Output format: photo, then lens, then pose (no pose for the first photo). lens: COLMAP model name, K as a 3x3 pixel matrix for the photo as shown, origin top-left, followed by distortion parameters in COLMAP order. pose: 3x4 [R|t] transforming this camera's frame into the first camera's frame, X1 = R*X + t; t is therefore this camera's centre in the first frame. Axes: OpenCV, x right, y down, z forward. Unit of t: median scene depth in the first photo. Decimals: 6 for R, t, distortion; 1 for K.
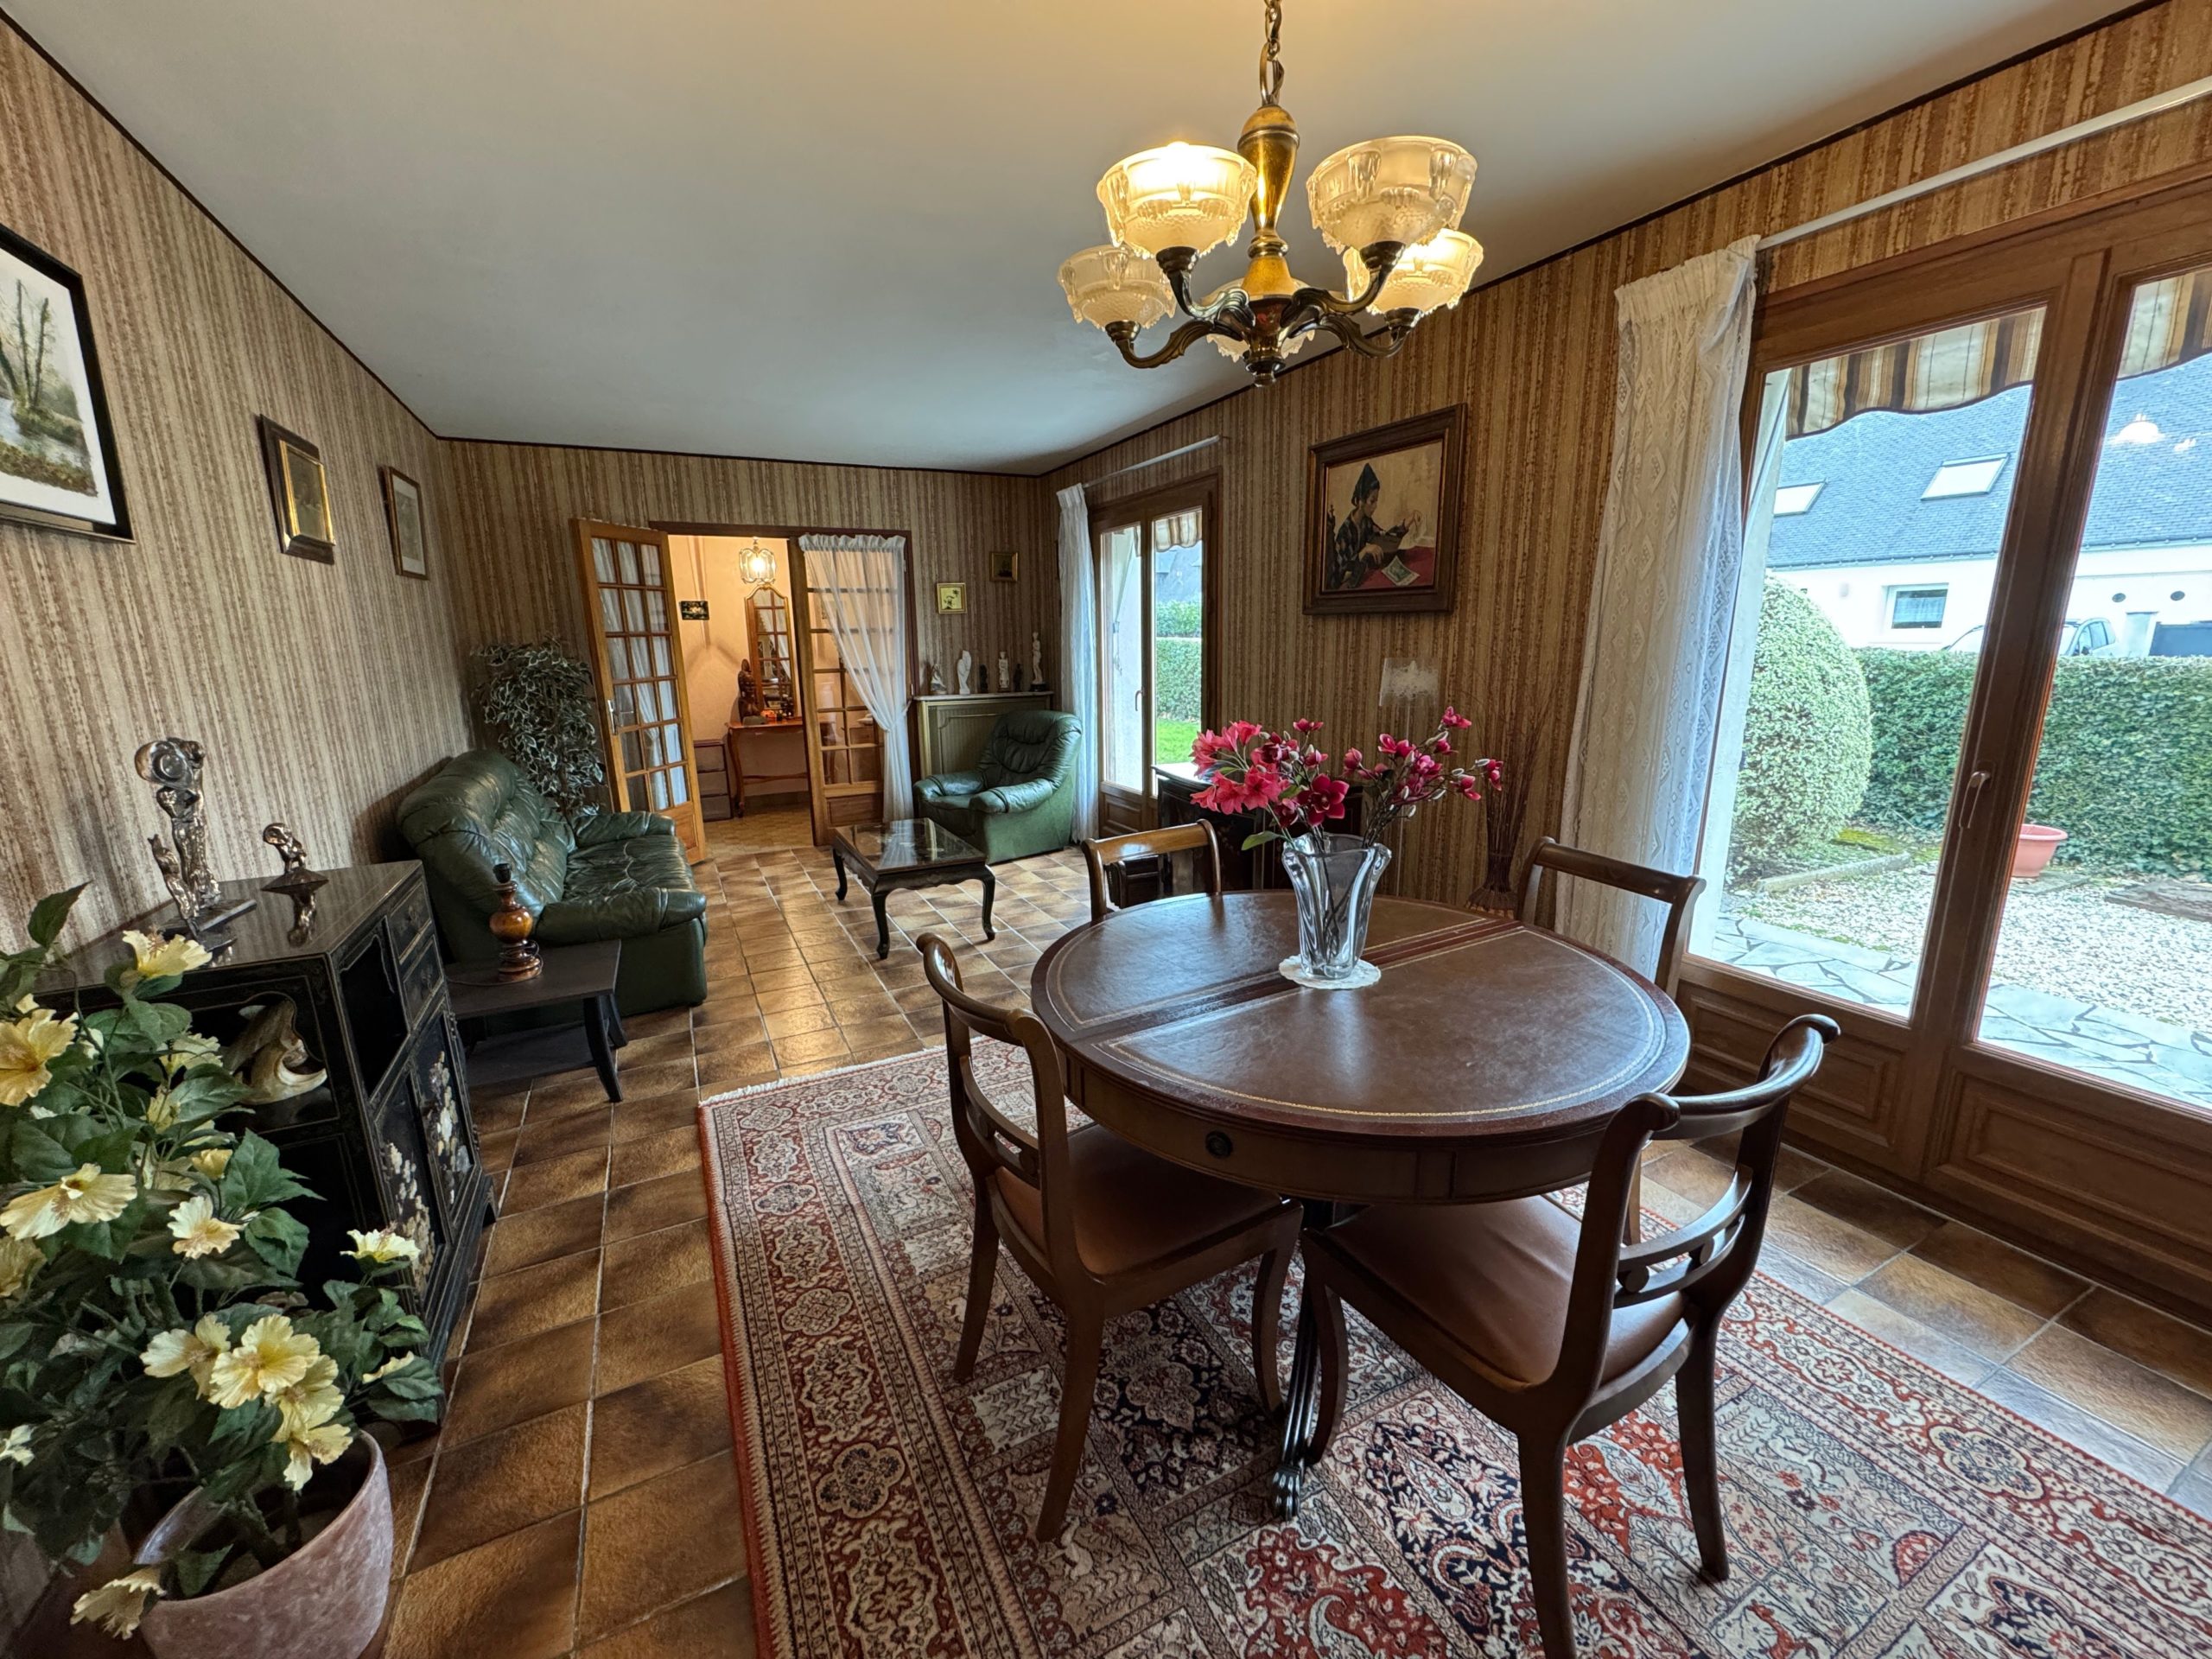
lens RADIAL K [[879.5, 0, 1106.0], [0, 879.5, 829.5], [0, 0, 1]] dist [0.000728, 0.000171]
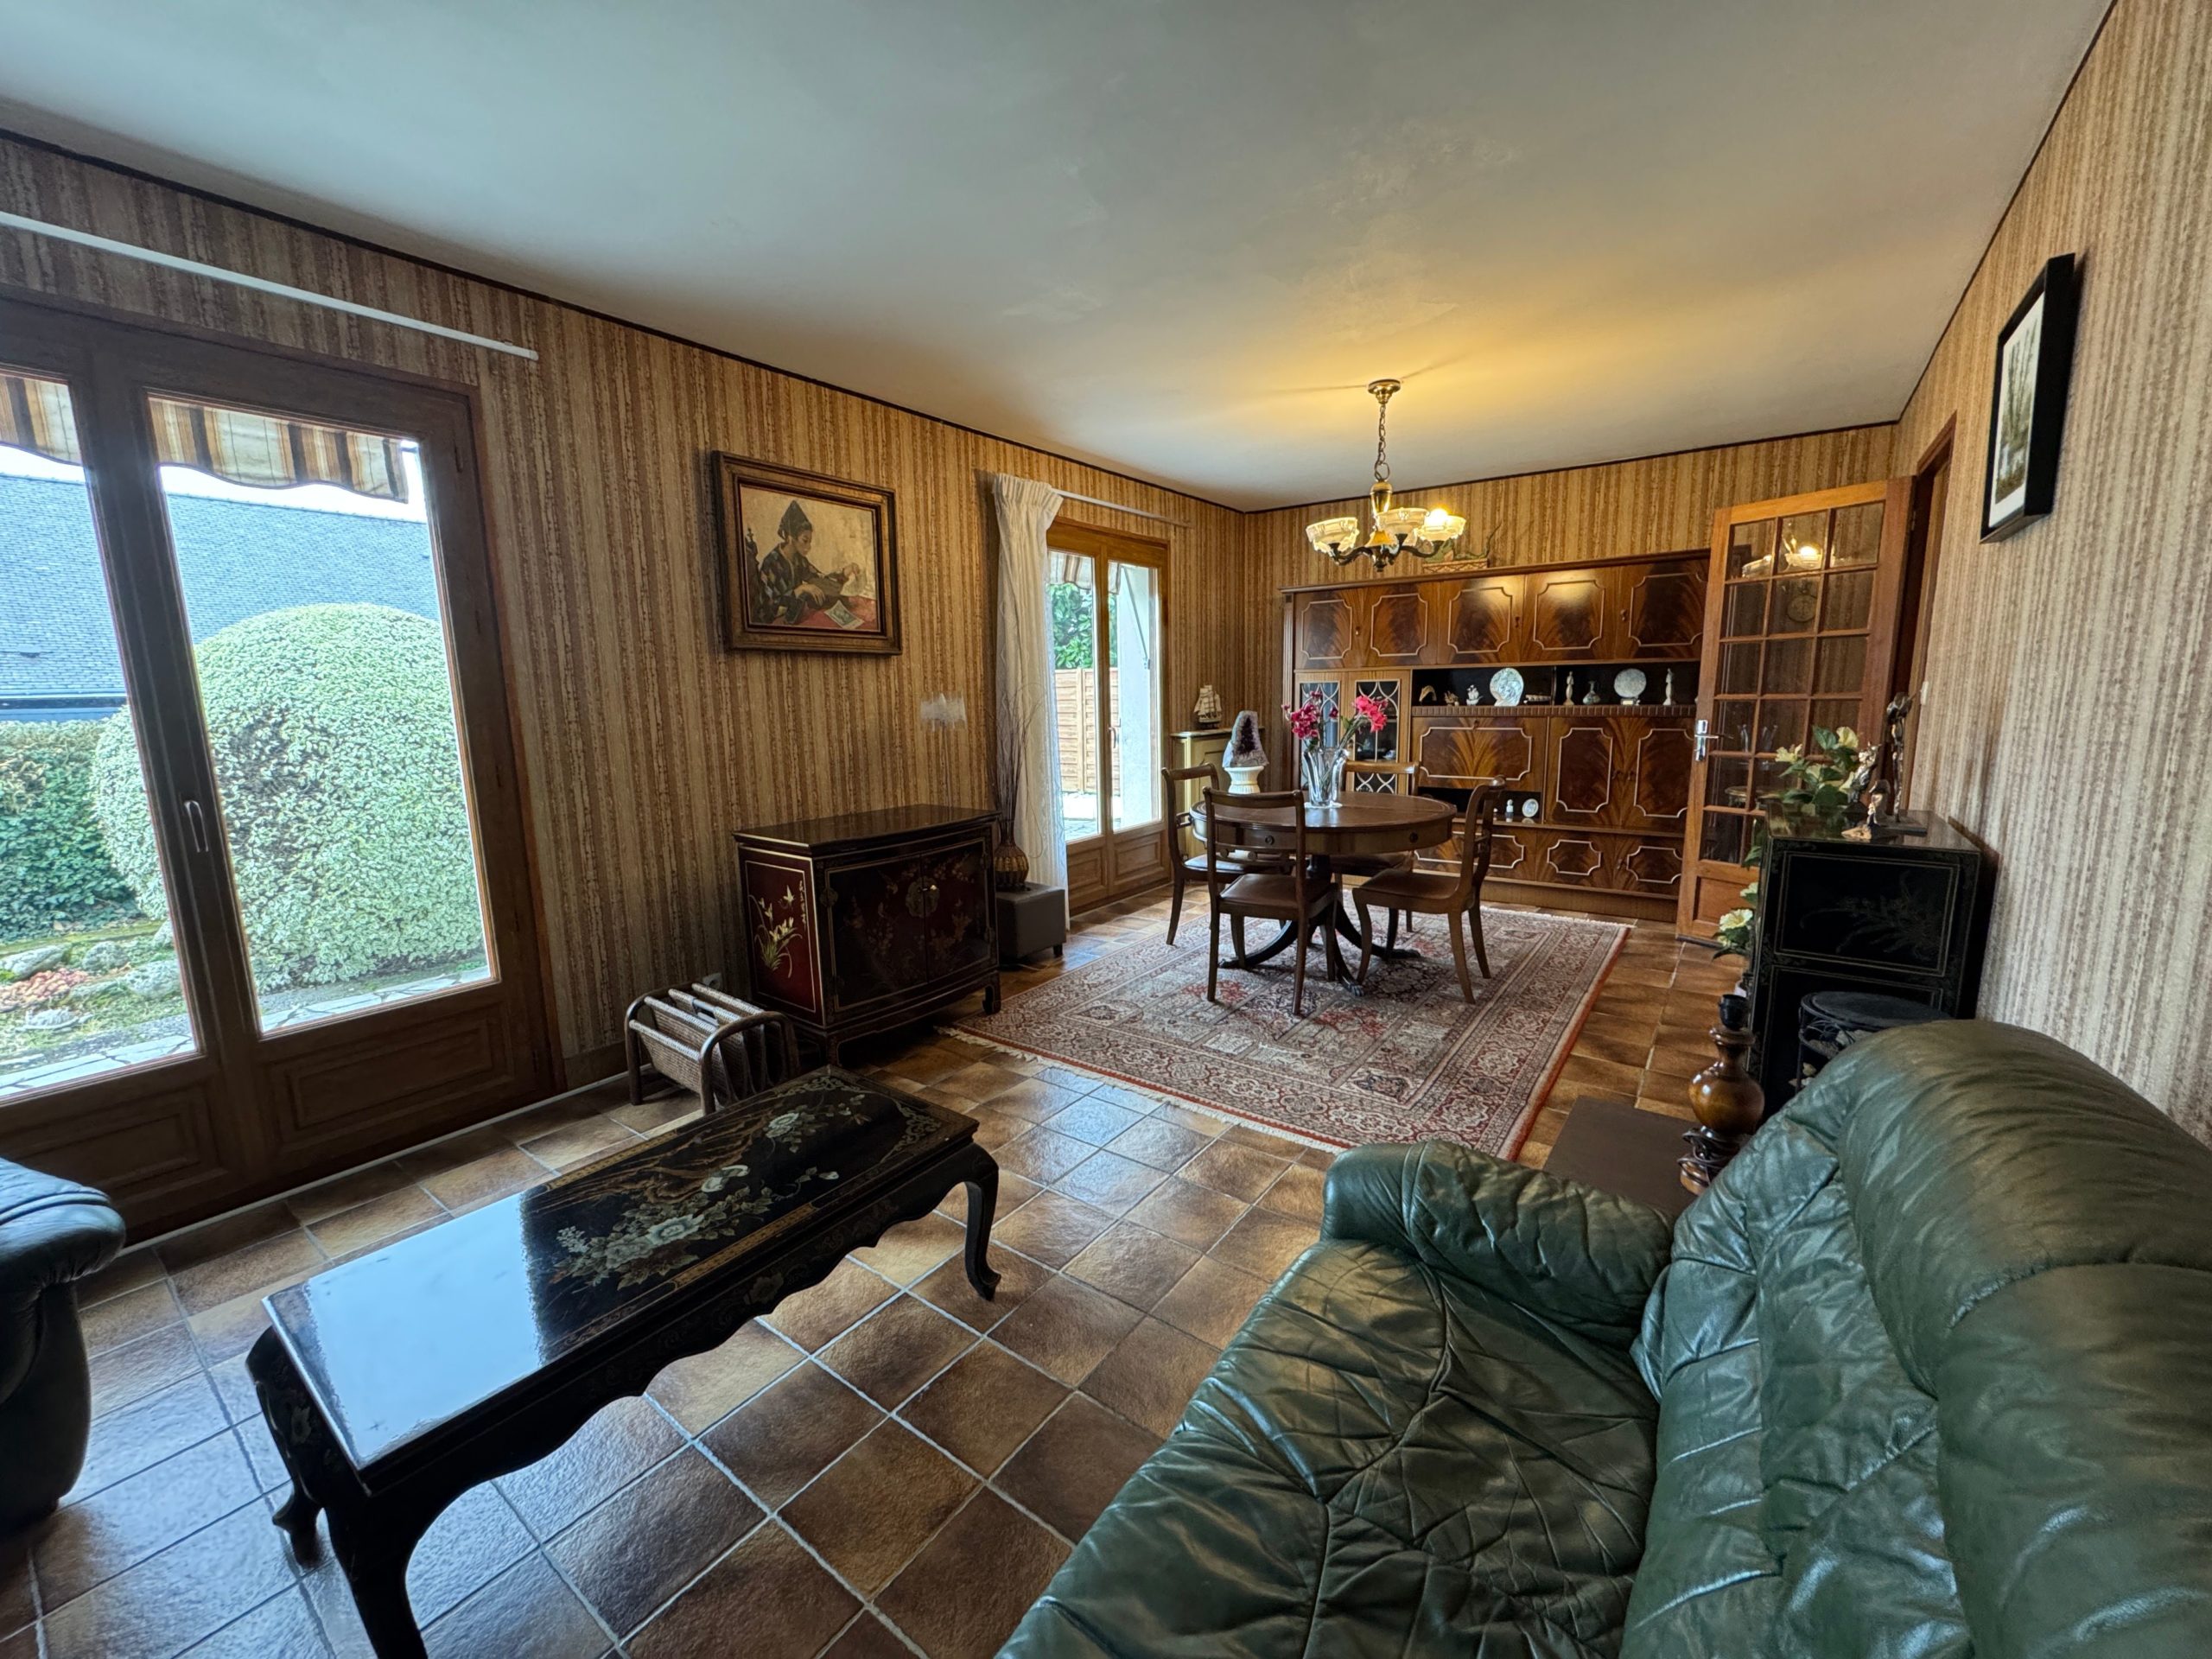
lens RADIAL K [[879.5, 0, 1106.0], [0, 879.5, 829.5], [0, 0, 1]] dist [0.000728, 0.000171]
pose [[-0.442525, -0.121204, 0.888528, -0.763386], [0.220367, 0.945744, 0.238761, -0.223895], [-0.869259, 0.301460, -0.391806, 1.177262]]
